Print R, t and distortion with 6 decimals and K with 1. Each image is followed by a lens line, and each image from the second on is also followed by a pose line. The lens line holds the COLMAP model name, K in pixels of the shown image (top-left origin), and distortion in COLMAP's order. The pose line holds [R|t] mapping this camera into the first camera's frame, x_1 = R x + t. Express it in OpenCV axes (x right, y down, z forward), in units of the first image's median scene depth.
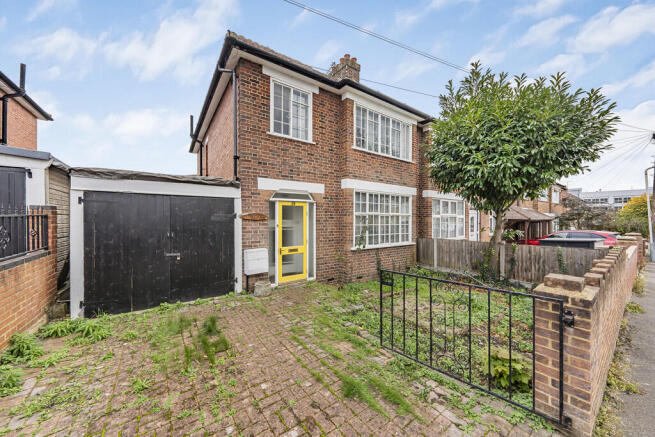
lens RADIAL K [[226.6, 0, 328.2], [0, 226.6, 220.2], [0, 0, 1]] dist [-0.003468, 0.000540]
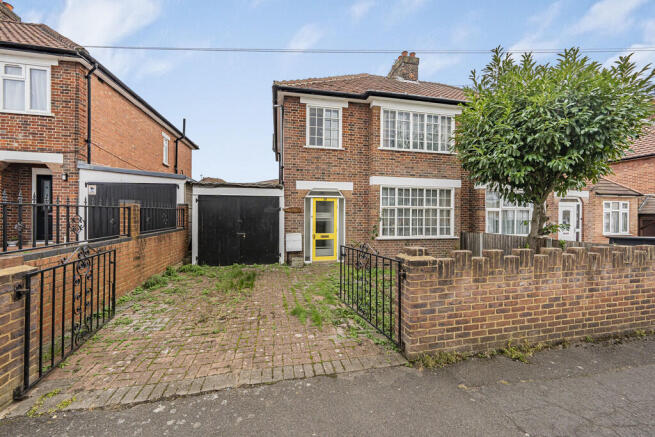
lens RADIAL K [[226.6, 0, 323.8], [0, 226.6, 214.7], [0, 0, 1]] dist [-0.003468, 0.000540]
pose [[0.918613, 0.002970, -0.395148, 0.344598], [-0.005432, 0.999972, -0.005111, 0.019273], [0.395122, 0.006841, 0.918603, -0.162157]]
